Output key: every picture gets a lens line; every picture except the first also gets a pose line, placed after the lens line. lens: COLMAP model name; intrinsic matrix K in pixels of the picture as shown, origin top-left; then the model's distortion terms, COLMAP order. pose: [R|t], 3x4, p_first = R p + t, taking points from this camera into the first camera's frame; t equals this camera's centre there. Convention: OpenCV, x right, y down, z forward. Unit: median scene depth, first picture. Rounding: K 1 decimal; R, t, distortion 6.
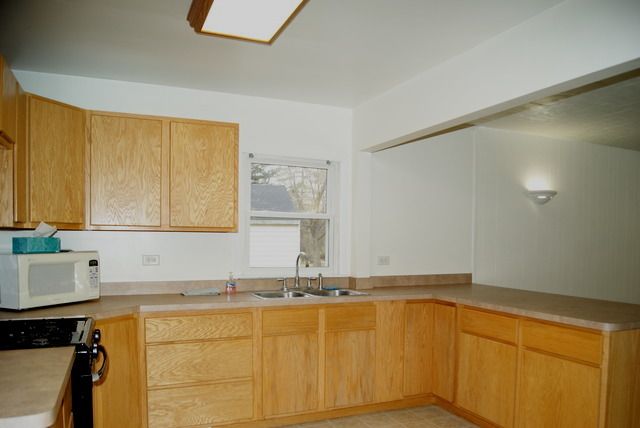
lens RADIAL K [[496.2, 0, 338.0], [0, 496.2, 267.0], [0, 0, 1]] dist [-0.085021, 0.015900]
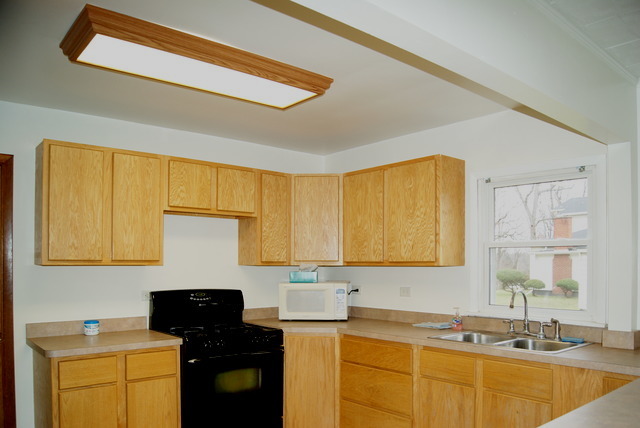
lens RADIAL K [[496.2, 0, 339.5], [0, 496.2, 266.4], [0, 0, 1]] dist [-0.085021, 0.015900]
pose [[0.298381, -0.009417, -0.954400, 0.668482], [-0.048425, 0.998514, -0.024992, -0.036596], [0.953217, 0.053674, 0.297482, 0.536447]]
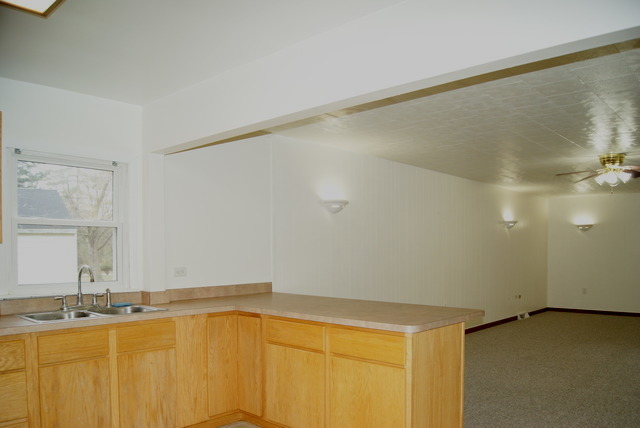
lens RADIAL K [[496.2, 0, 335.7], [0, 496.2, 267.8], [0, 0, 1]] dist [-0.085021, 0.015900]
pose [[0.914418, -0.025966, 0.403938, -0.016762], [0.032413, 0.999433, -0.009131, -0.003477], [-0.403472, 0.021442, 0.914741, 0.052377]]
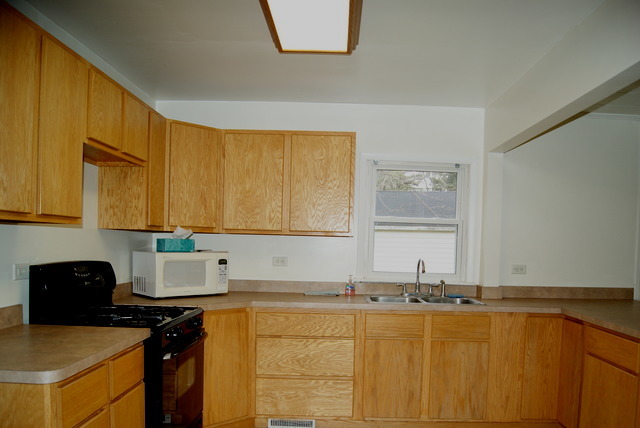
lens RADIAL K [[496.2, 0, 340.2], [0, 496.2, 267.4], [0, 0, 1]] dist [-0.085021, 0.015900]
pose [[0.911447, 0.031729, -0.410192, 0.205655], [-0.037294, 0.999289, -0.005571, 0.000852], [0.409724, 0.020375, 0.911982, 0.041534]]
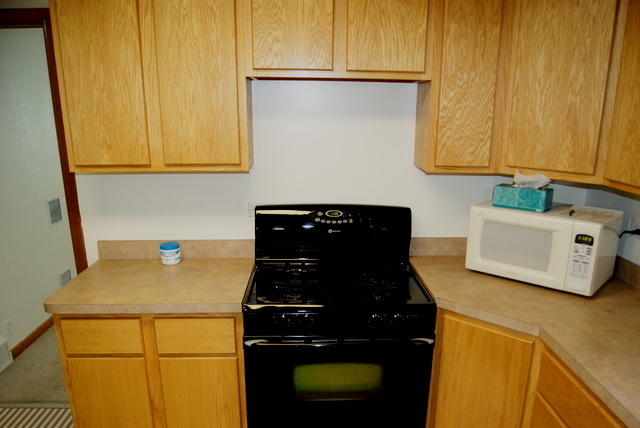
lens RADIAL K [[496.2, 0, 338.3], [0, 496.2, 268.6], [0, 0, 1]] dist [-0.085021, 0.015900]
pose [[-0.356046, 0.273871, -0.893435, 0.158424], [-0.066748, 0.946193, 0.316643, -0.133259], [0.932081, 0.172375, -0.318608, 0.810282]]
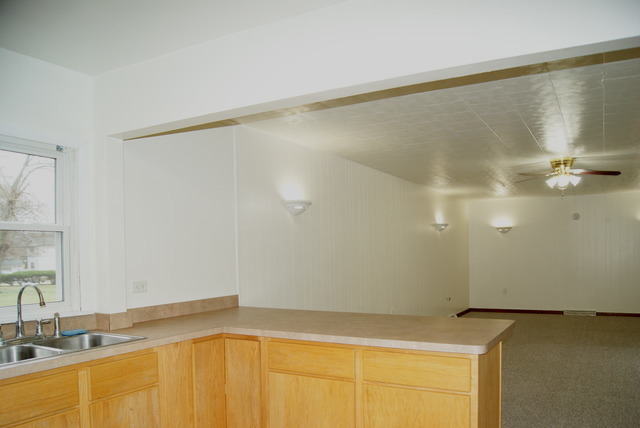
lens RADIAL K [[496.2, 0, 335.0], [0, 496.2, 265.7], [0, 0, 1]] dist [-0.085021, 0.015900]
pose [[0.801479, -0.038052, 0.596810, -0.139872], [0.055281, 0.998415, -0.010581, -0.025834], [-0.595462, 0.041472, 0.802312, 0.295157]]
